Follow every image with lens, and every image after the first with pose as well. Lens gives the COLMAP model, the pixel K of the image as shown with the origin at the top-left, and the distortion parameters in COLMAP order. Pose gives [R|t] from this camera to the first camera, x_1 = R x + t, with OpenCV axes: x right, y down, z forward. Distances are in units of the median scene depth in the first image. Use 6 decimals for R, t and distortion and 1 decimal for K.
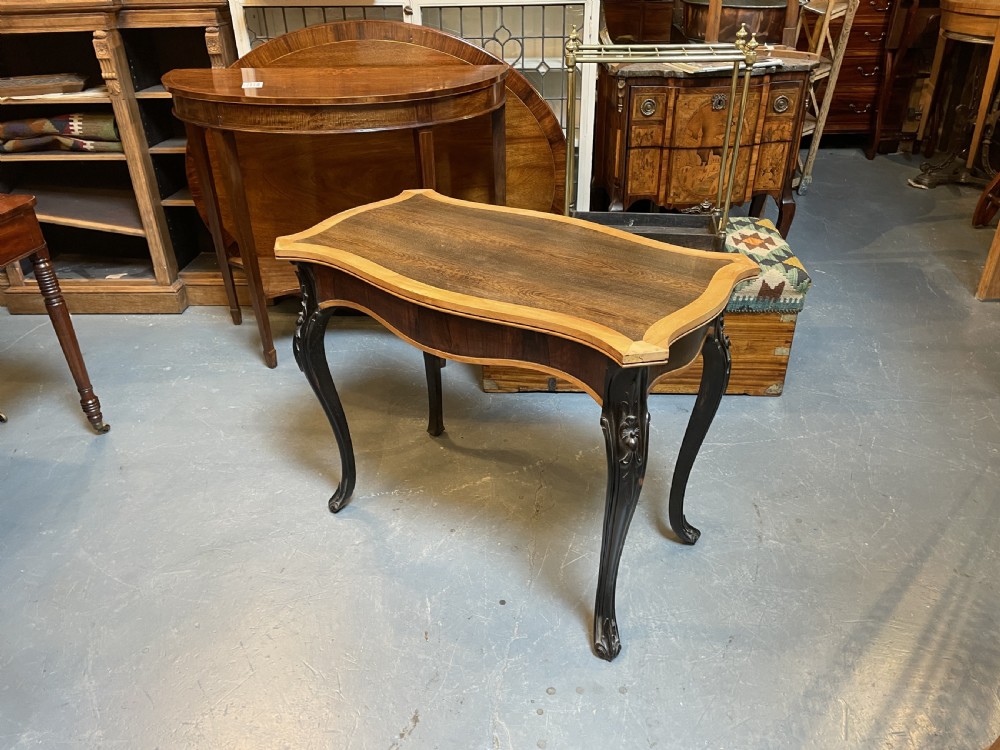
lens RADIAL K [[768.0, 0, 490.9], [0, 768.0, 367.7], [0, 0, 1]] dist [0.061691, -0.096694]
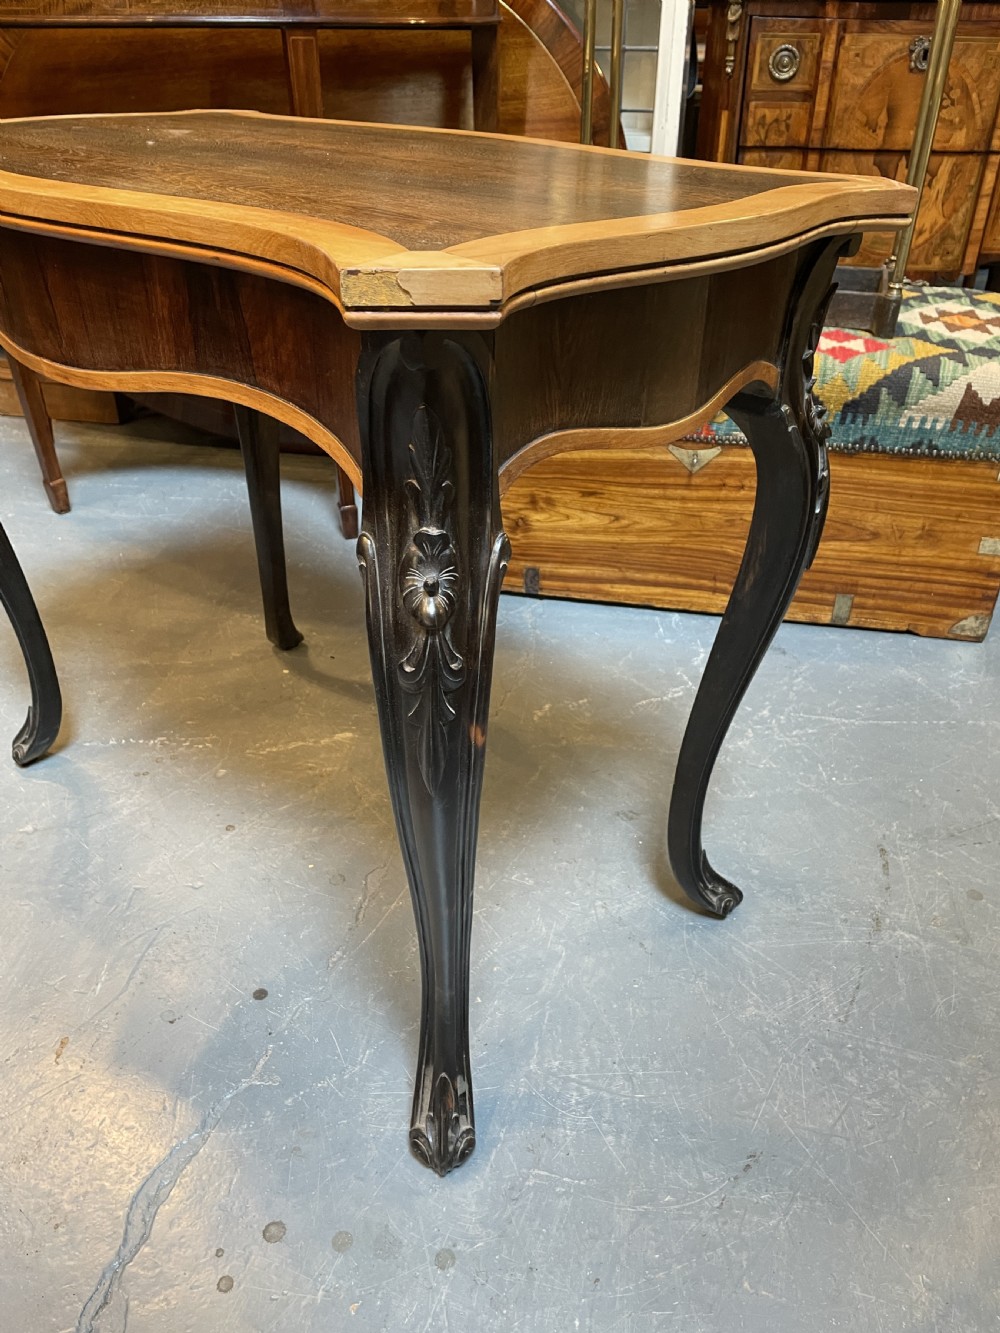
lens RADIAL K [[1023.8, 0, 500.9], [0, 1023.8, 675.2], [0, 0, 1]] dist [0.061691, -0.096694]
pose [[0.988815, 0.100235, -0.110445, 0.157121], [-0.095309, 0.994239, 0.049033, 0.059581], [0.114724, -0.037958, 0.992672, 0.332750]]
